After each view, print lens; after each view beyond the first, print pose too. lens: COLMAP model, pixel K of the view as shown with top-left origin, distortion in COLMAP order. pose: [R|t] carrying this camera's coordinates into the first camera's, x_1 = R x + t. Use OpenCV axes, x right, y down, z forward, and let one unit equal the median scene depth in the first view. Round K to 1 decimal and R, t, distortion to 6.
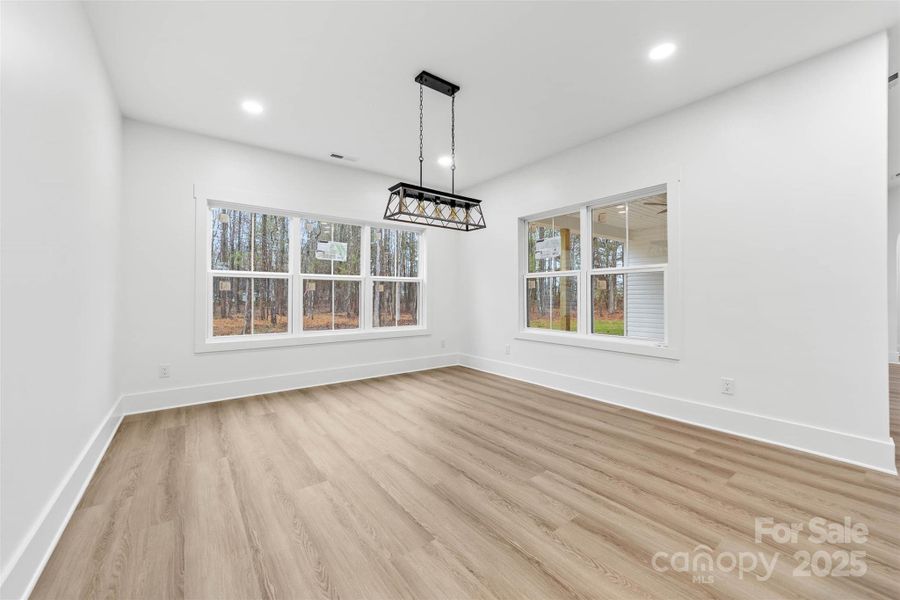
lens RADIAL K [[351.1, 0, 447.7], [0, 351.1, 301.3], [0, 0, 1]] dist [0.000831, 0.000104]
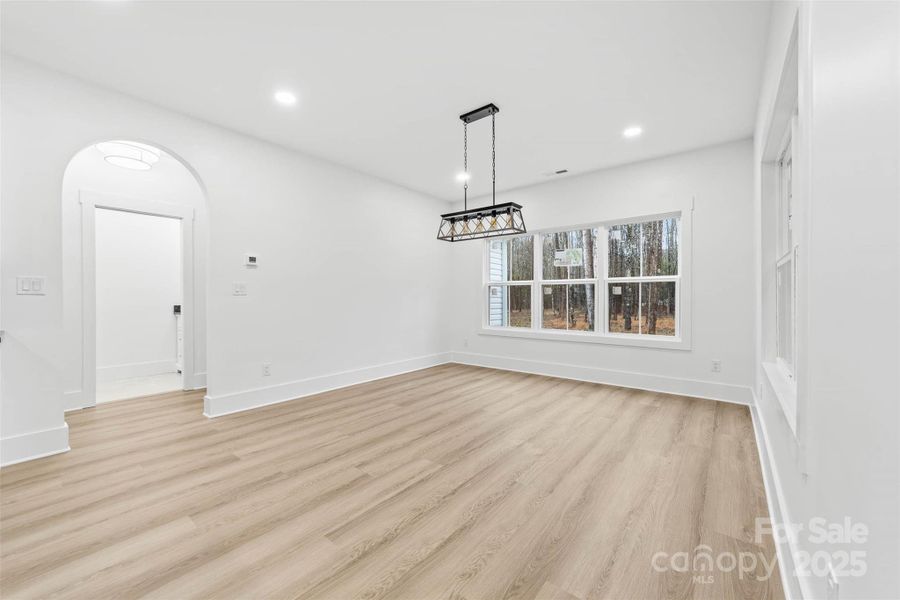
lens RADIAL K [[351.1, 0, 447.7], [0, 351.1, 301.3], [0, 0, 1]] dist [0.000831, 0.000104]
pose [[0.235556, 0.008404, -0.971824, 1.066707], [-0.018284, 0.999824, 0.004214, -0.008856], [0.971689, 0.016776, 0.235668, 0.626716]]
